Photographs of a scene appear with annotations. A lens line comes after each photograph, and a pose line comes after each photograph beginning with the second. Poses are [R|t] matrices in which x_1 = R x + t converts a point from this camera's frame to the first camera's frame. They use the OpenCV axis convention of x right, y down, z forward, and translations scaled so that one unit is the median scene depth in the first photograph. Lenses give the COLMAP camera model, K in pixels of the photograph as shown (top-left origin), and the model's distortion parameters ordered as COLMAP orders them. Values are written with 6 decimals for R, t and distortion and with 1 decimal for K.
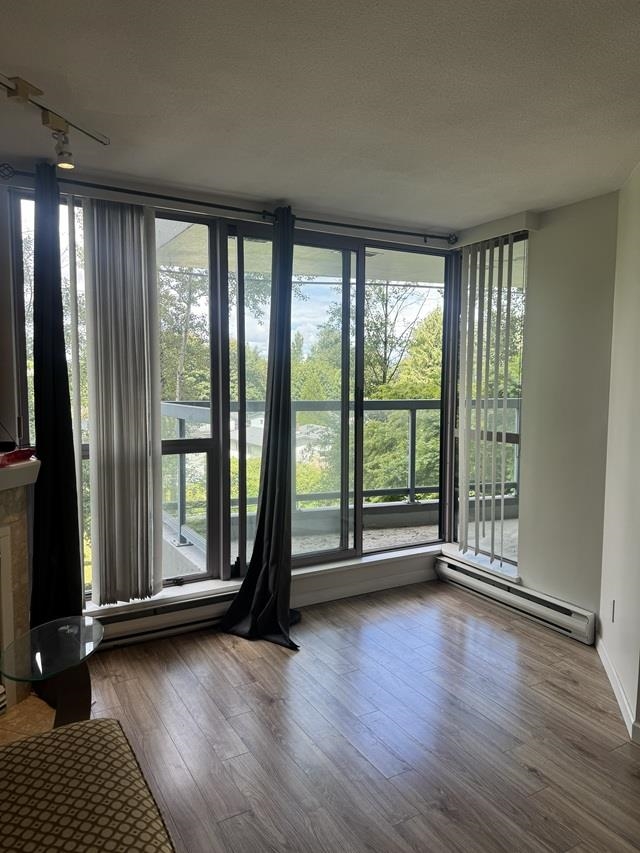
lens RADIAL K [[609.4, 0, 315.6], [0, 609.4, 416.5], [0, 0, 1]] dist [0.073287, 0.000112]
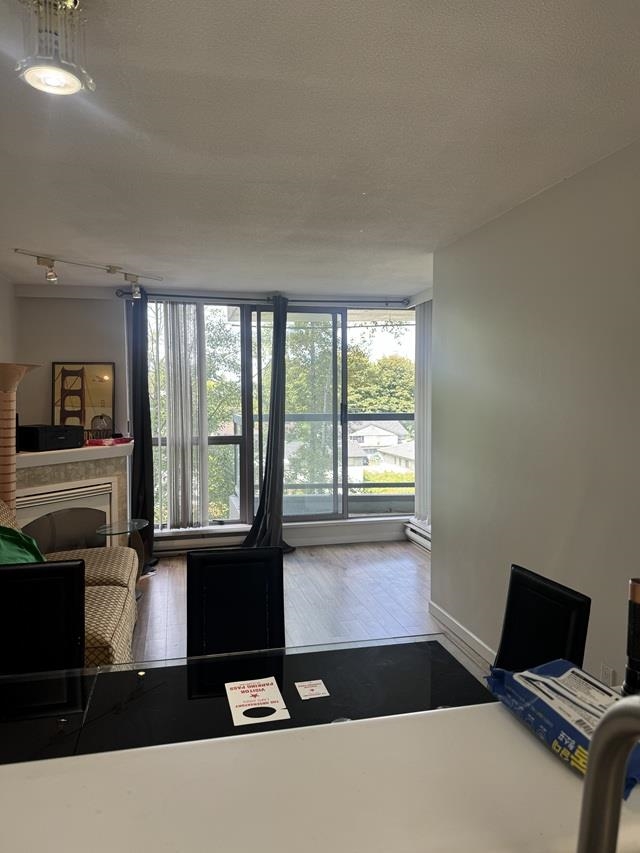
lens RADIAL K [[597.6, 0, 320.0], [0, 597.6, 426.5], [0, 0, 1]] dist [0.002732, 0.000173]
pose [[0.960856, 0.007018, -0.276960, 0.474752], [-0.009480, 0.999927, -0.007551, 0.020588], [0.276887, 0.009881, 0.960852, -0.465559]]
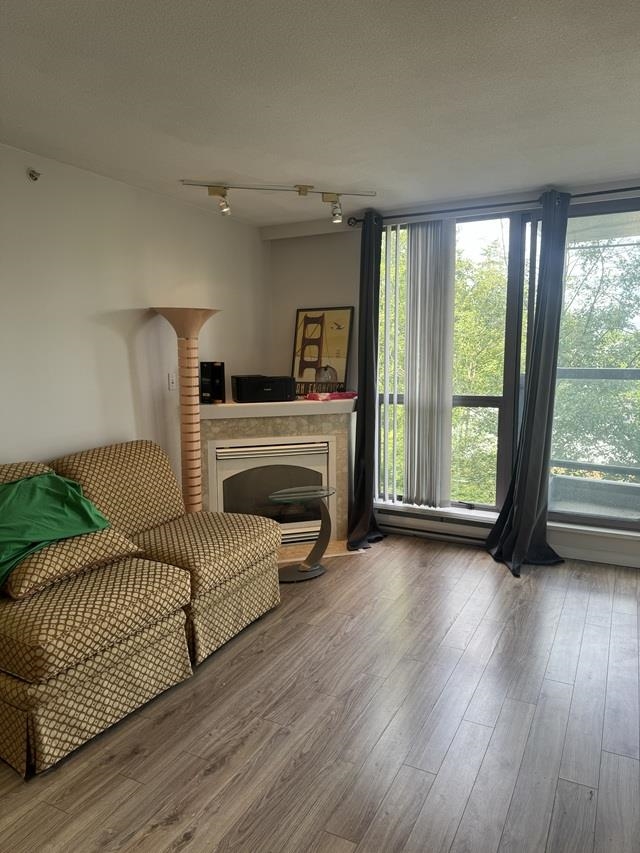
lens RADIAL K [[583.0, 0, 320.0], [0, 583.0, 426.5], [0, 0, 1]] dist [0.085909, -0.000095]
pose [[0.545969, 0.099204, -0.831911, 0.625077], [-0.045391, 0.995009, 0.088864, 0.005689], [0.836575, -0.010756, 0.547747, 0.058034]]
